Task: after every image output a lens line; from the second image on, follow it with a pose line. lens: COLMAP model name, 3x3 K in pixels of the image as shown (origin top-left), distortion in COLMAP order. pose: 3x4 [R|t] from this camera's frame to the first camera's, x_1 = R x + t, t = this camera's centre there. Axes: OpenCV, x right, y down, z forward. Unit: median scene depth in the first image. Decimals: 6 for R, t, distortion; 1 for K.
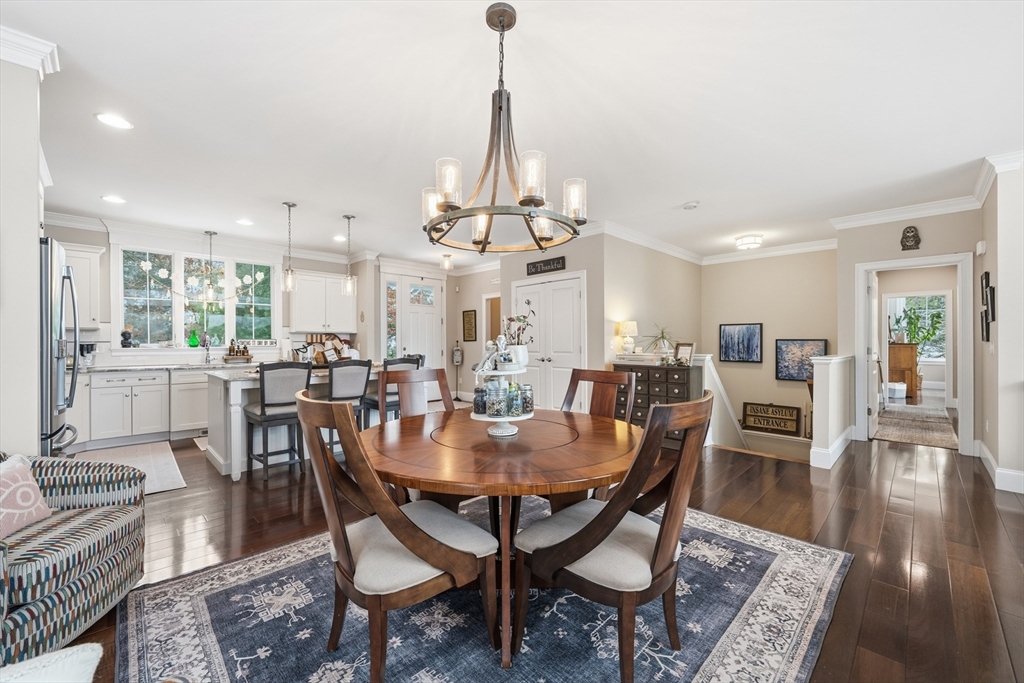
lens RADIAL K [[409.4, 0, 513.4], [0, 409.4, 345.2], [0, 0, 1]] dist [-0.001851, -0.000401]
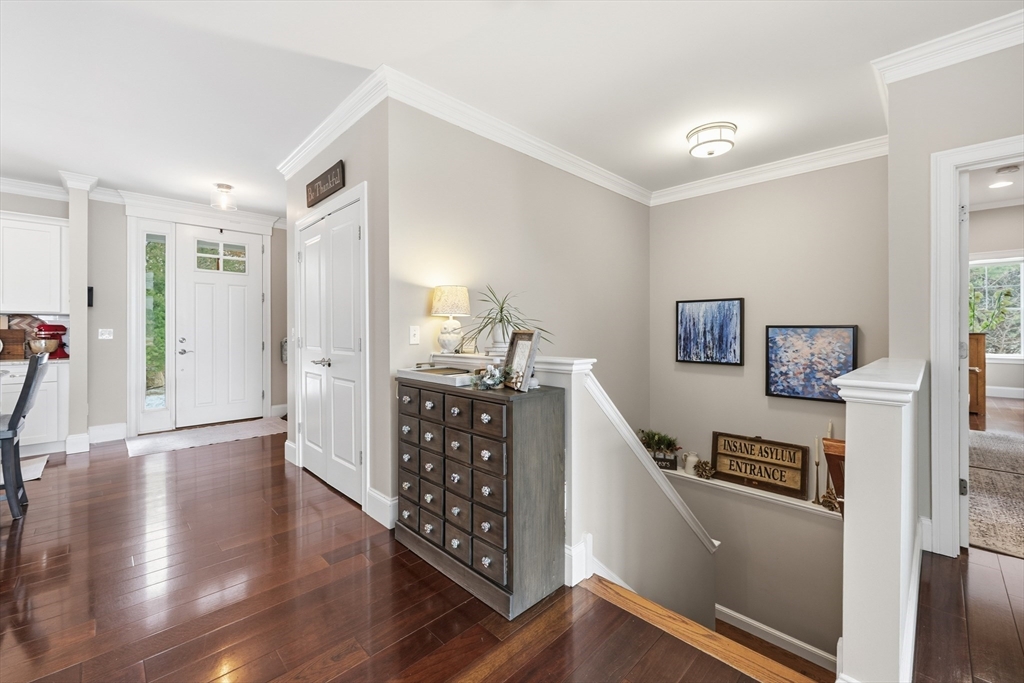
lens RADIAL K [[419.6, 0, 512.9], [0, 419.6, 333.1], [0, 0, 1]] dist [-0.001104, -0.000350]
pose [[0.999985, 0.002101, -0.004991, 0.332749], [-0.002106, 0.999997, -0.001098, -0.002583], [0.004989, 0.001108, 0.999987, 0.470795]]
